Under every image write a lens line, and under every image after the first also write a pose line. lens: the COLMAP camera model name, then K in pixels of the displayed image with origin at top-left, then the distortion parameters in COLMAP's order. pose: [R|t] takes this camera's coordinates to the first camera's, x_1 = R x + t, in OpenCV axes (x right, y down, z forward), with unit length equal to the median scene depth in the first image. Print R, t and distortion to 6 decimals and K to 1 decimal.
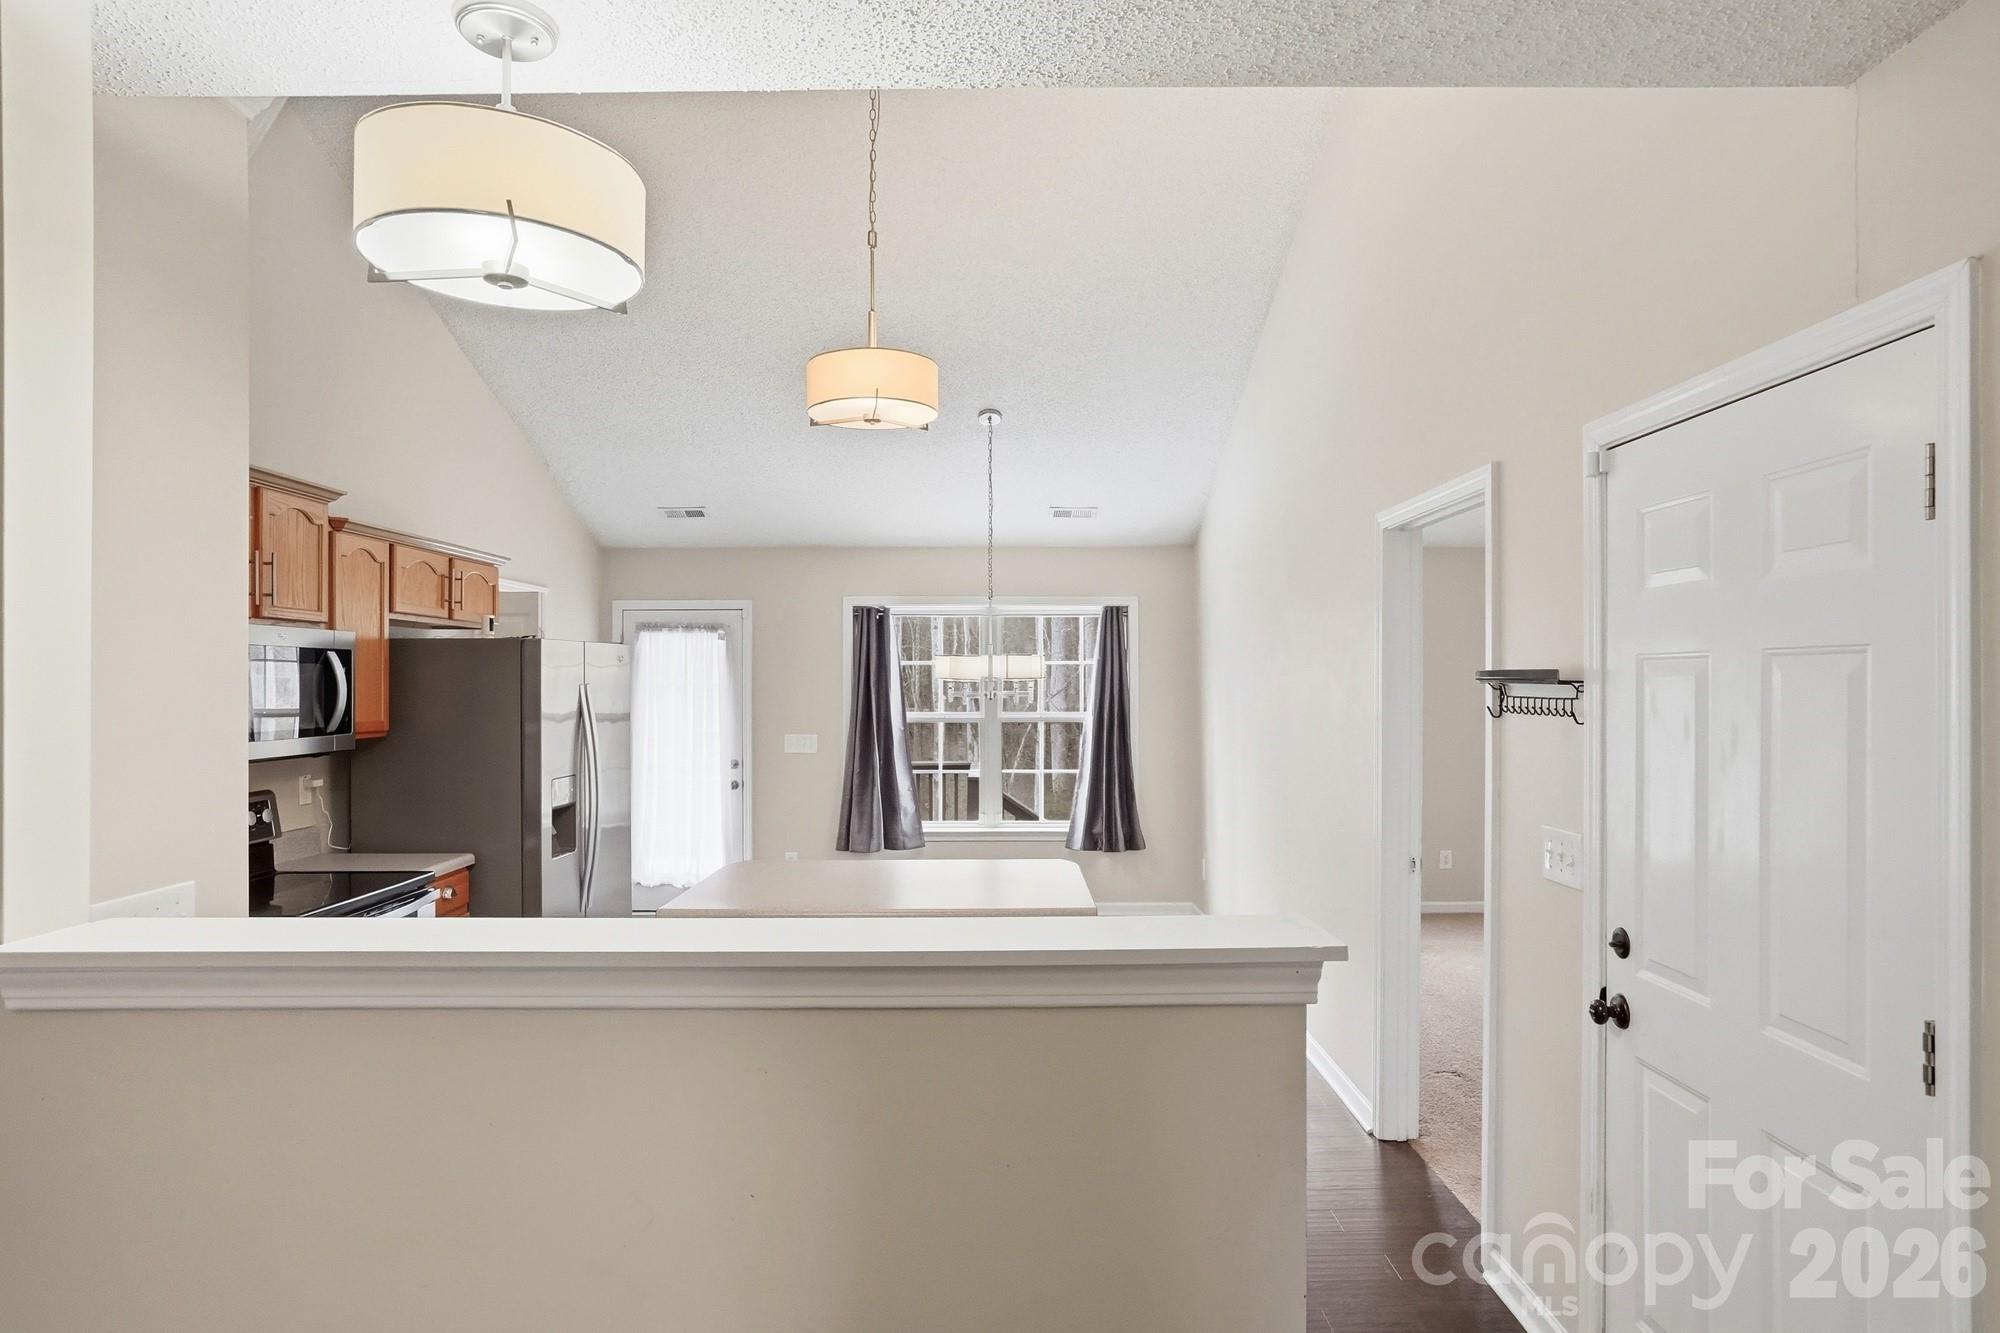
lens RADIAL K [[1096.4, 0, 994.7], [0, 1096.4, 685.1], [0, 0, 1]] dist [-0.017336, -0.000121]
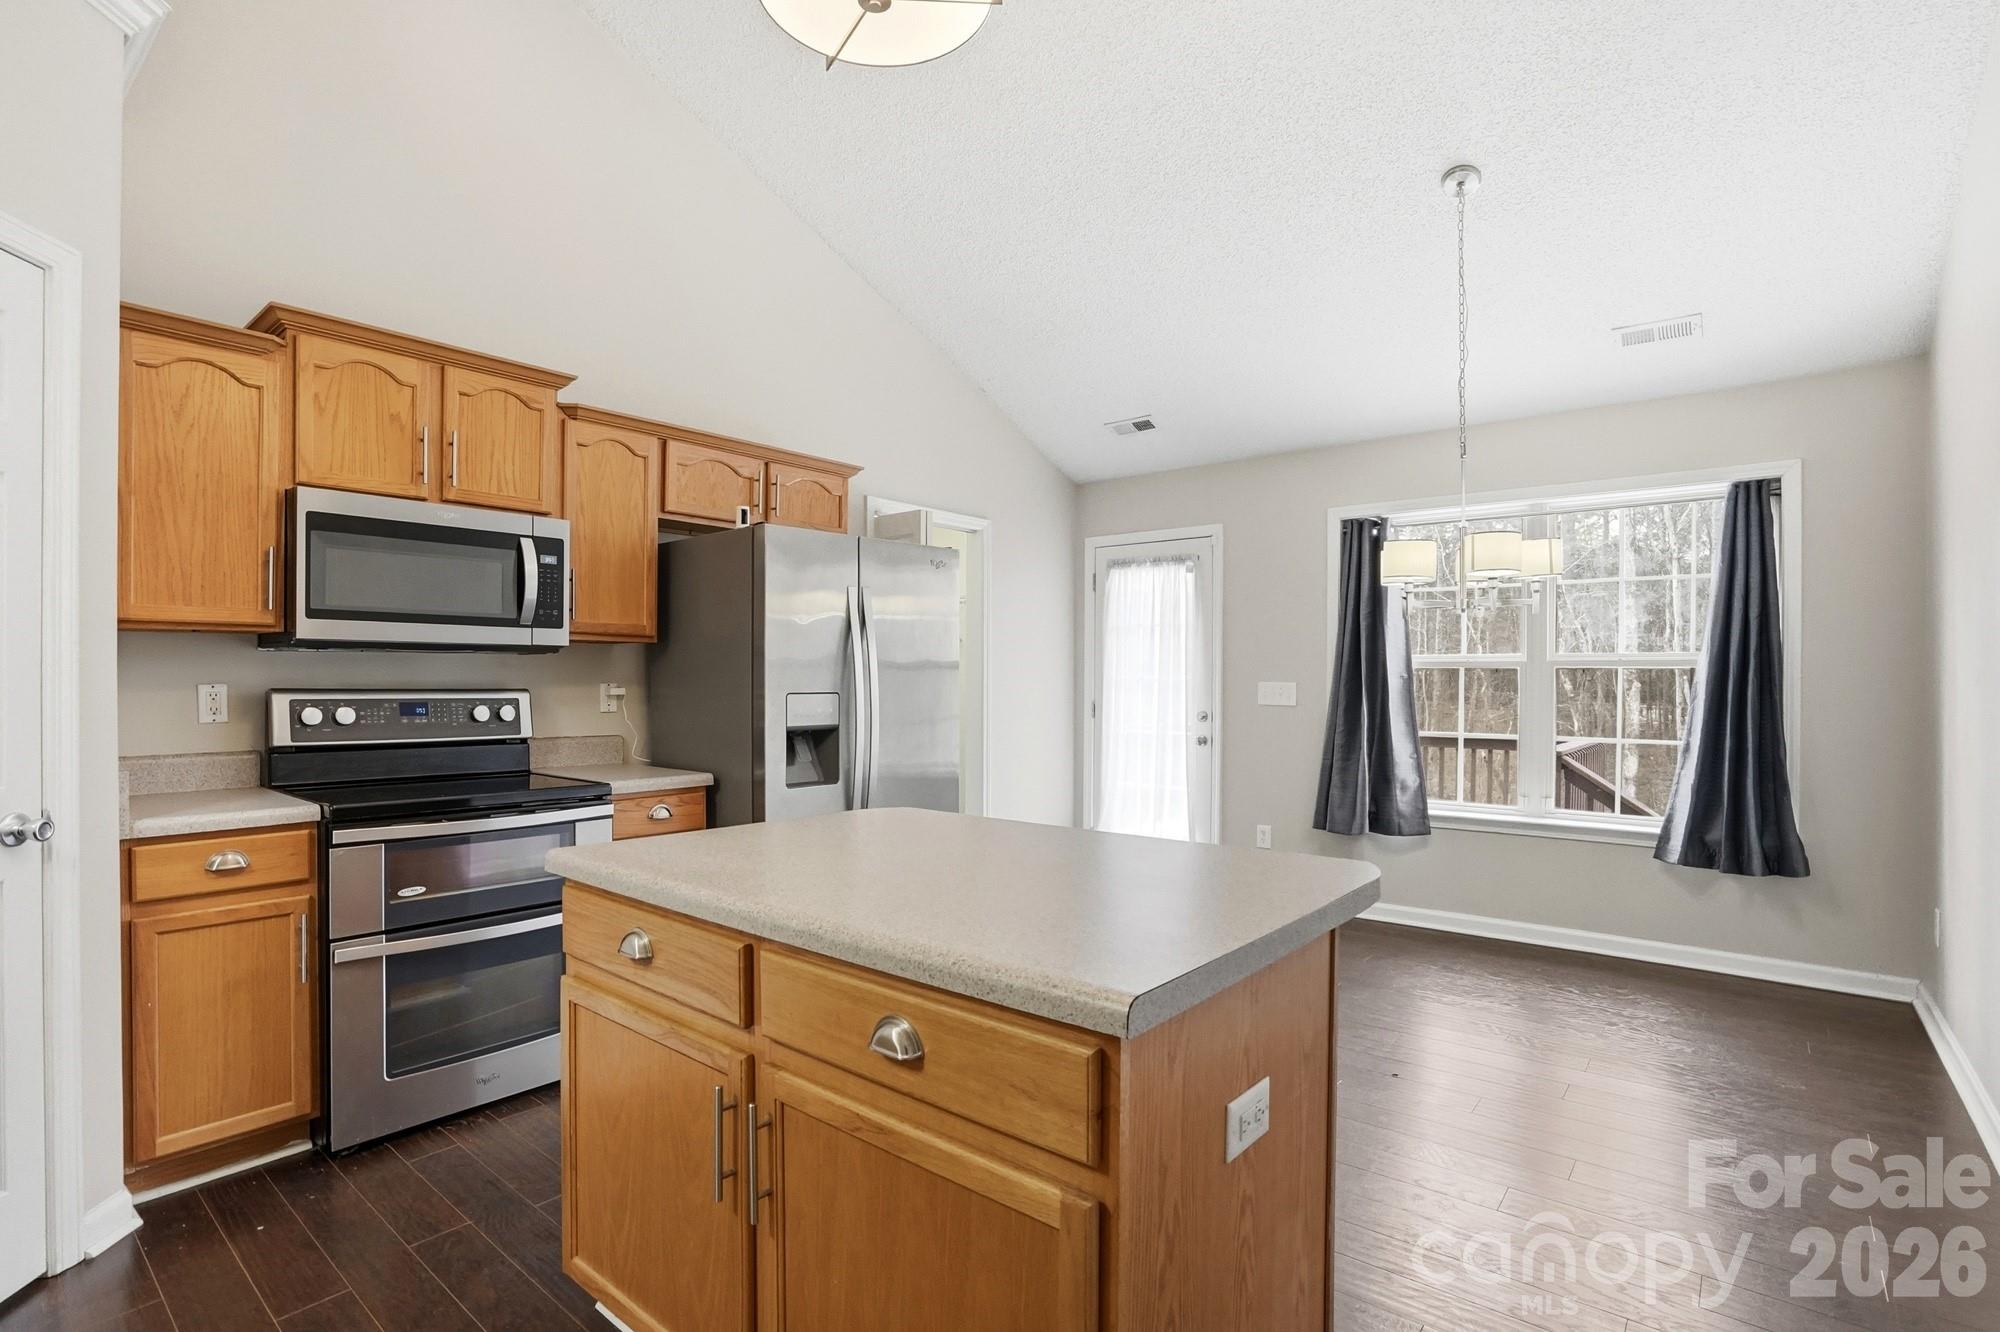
lens RADIAL K [[947.6, 0, 1004.2], [0, 947.6, 682.3], [0, 0, 1]] dist [-0.057250, 0.022682]
pose [[0.775148, 0.007467, -0.631736, 0.112509], [-0.007703, 0.999968, 0.002368, 0.045671], [0.631733, 0.003031, 0.775180, 0.329809]]
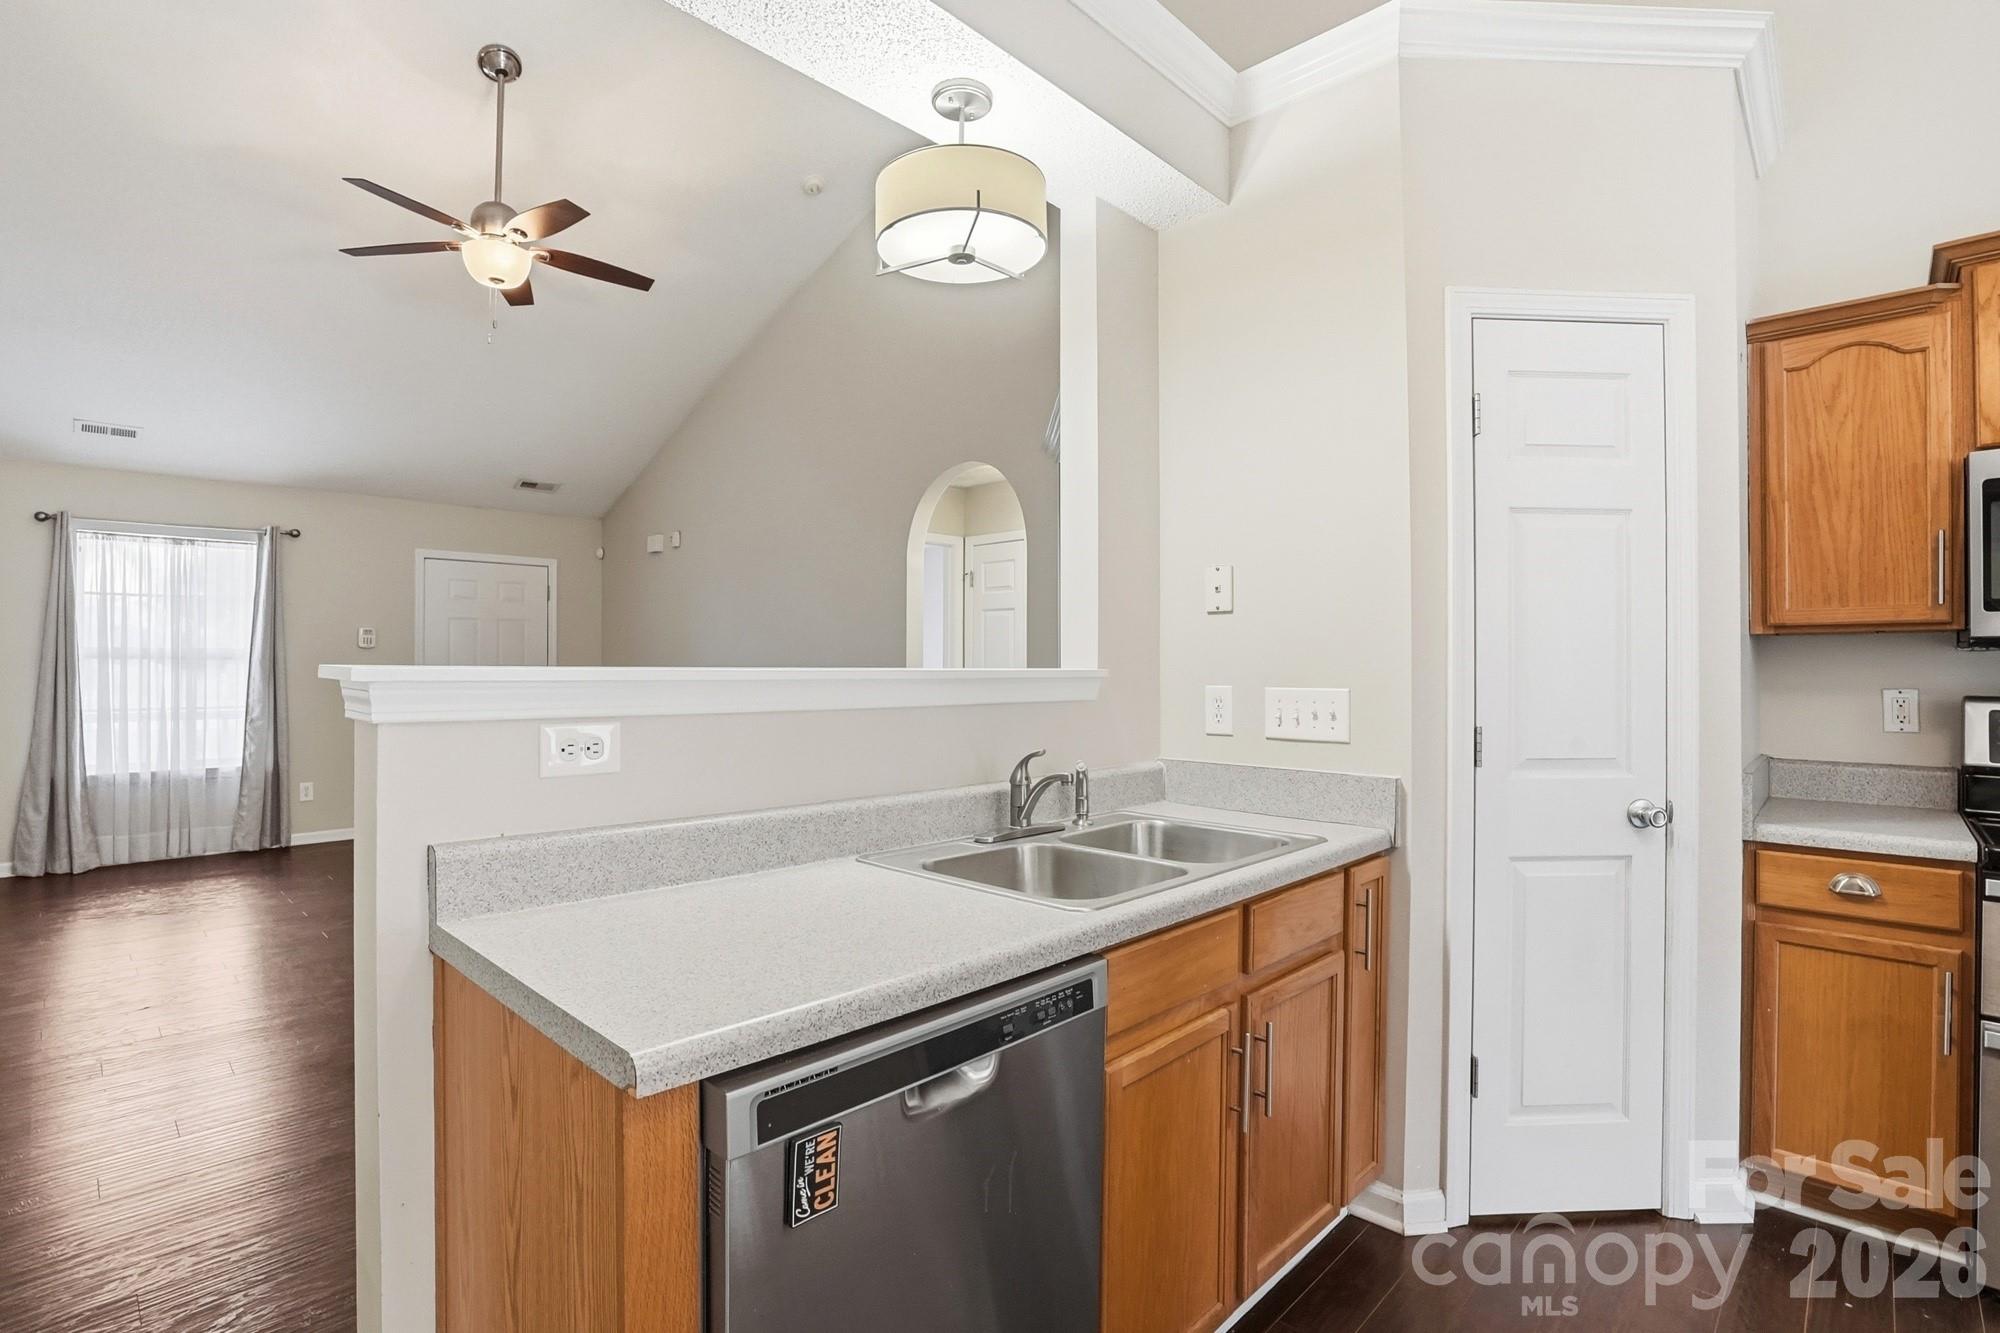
lens RADIAL K [[949.3, 0, 999.1], [0, 949.3, 657.2], [0, 0, 1]] dist [-0.039021, 0.011146]
pose [[-0.685766, -0.006881, -0.727789, 0.101154], [-0.005389, 0.999976, -0.004376, 0.041355], [0.727802, 0.000921, -0.685787, 0.407939]]
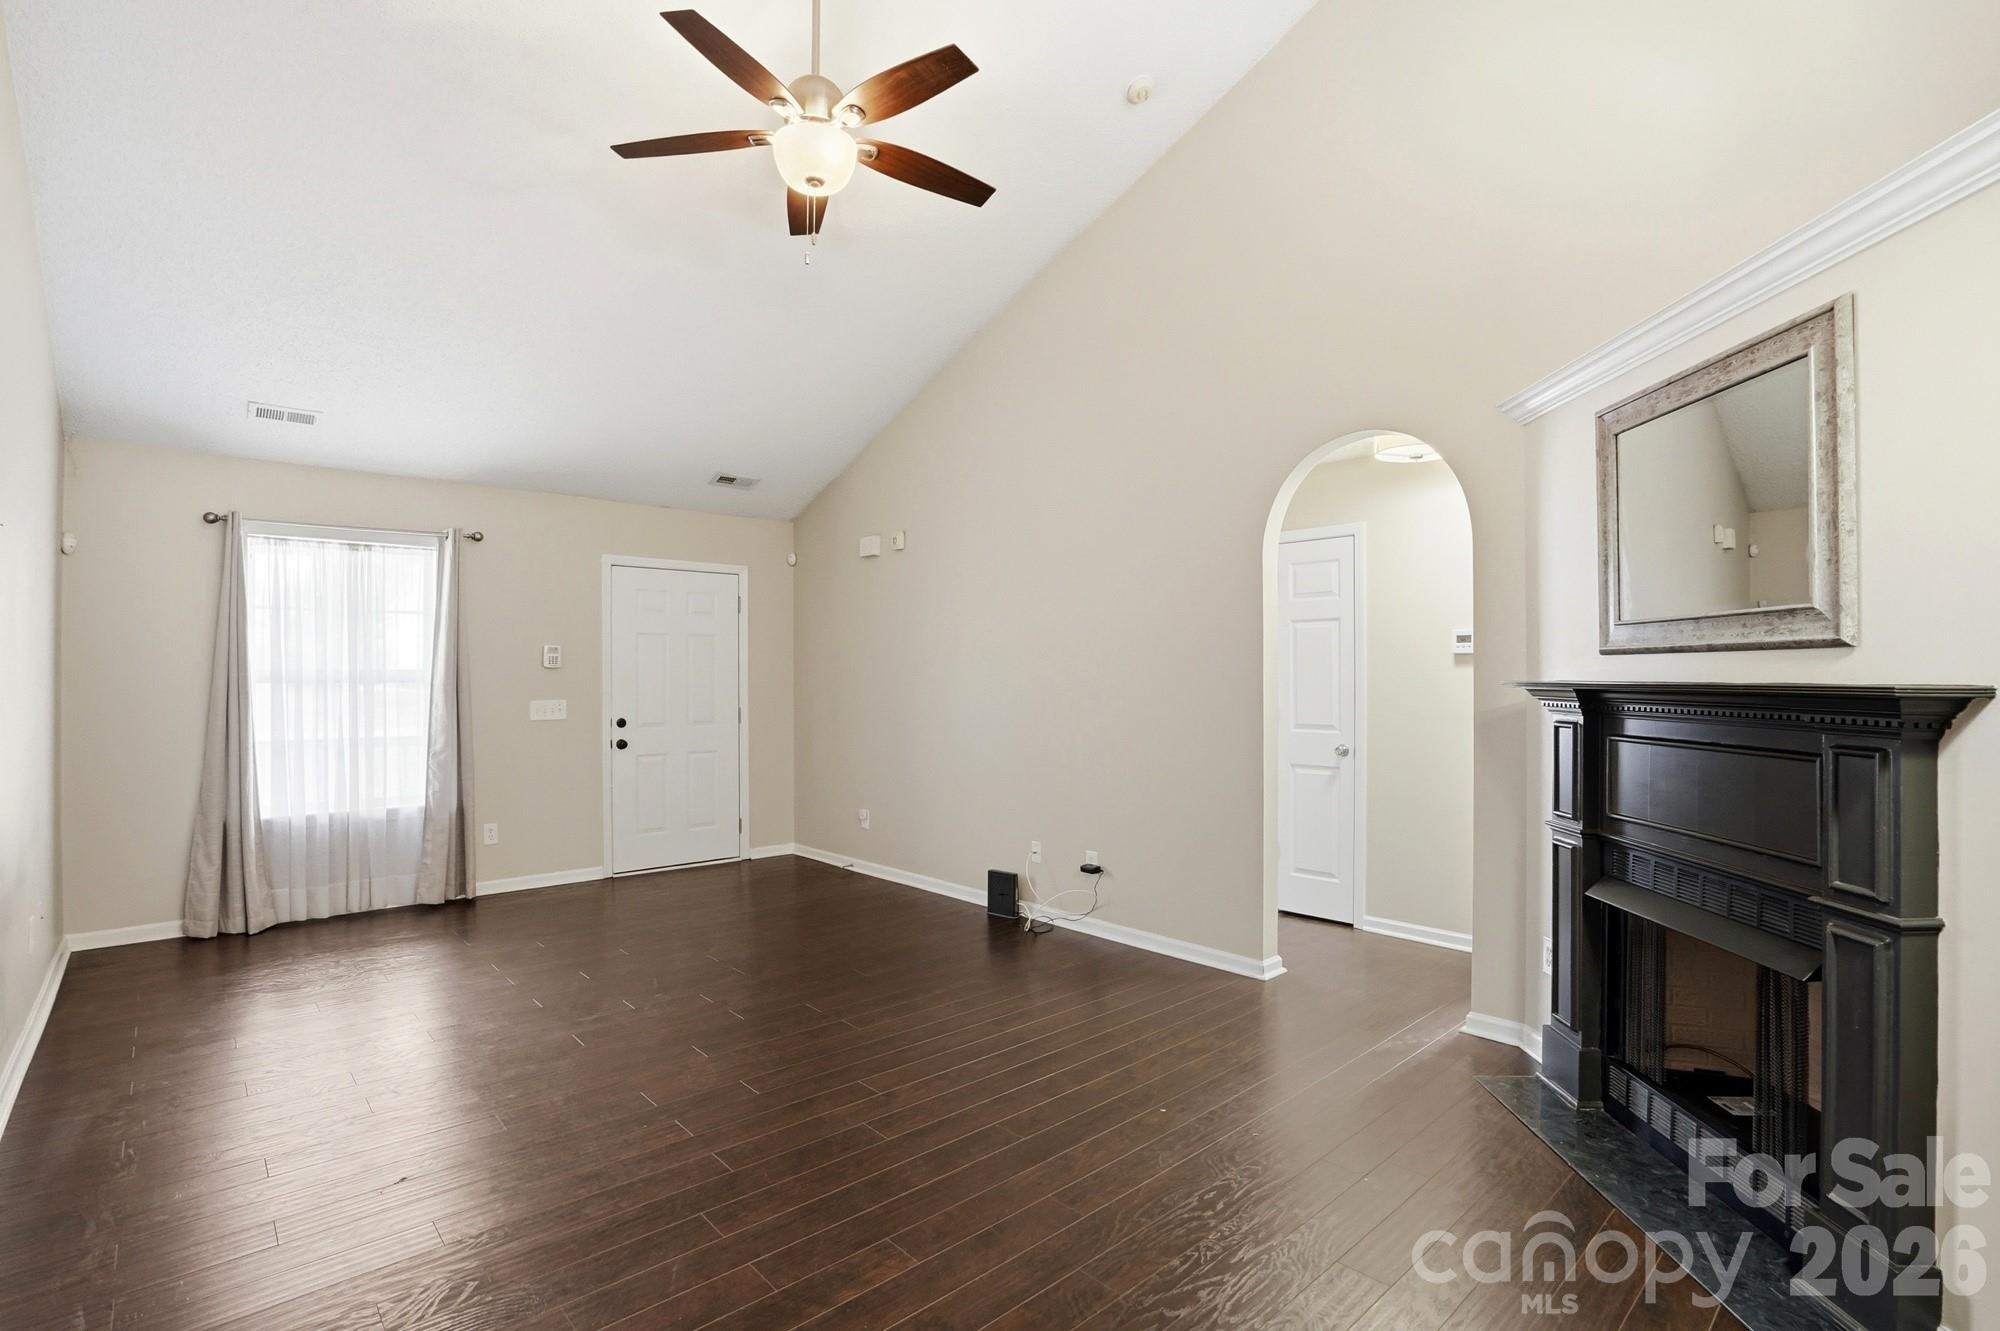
lens RADIAL K [[935.5, 0, 1000.4], [0, 935.5, 673.8], [0, 0, 1]] dist [-0.052311, 0.016814]
pose [[-0.728181, -0.001095, -0.685384, 0.123624], [-0.002321, 0.999997, 0.000868, 0.034518], [0.685381, 0.002223, -0.728182, 0.158120]]
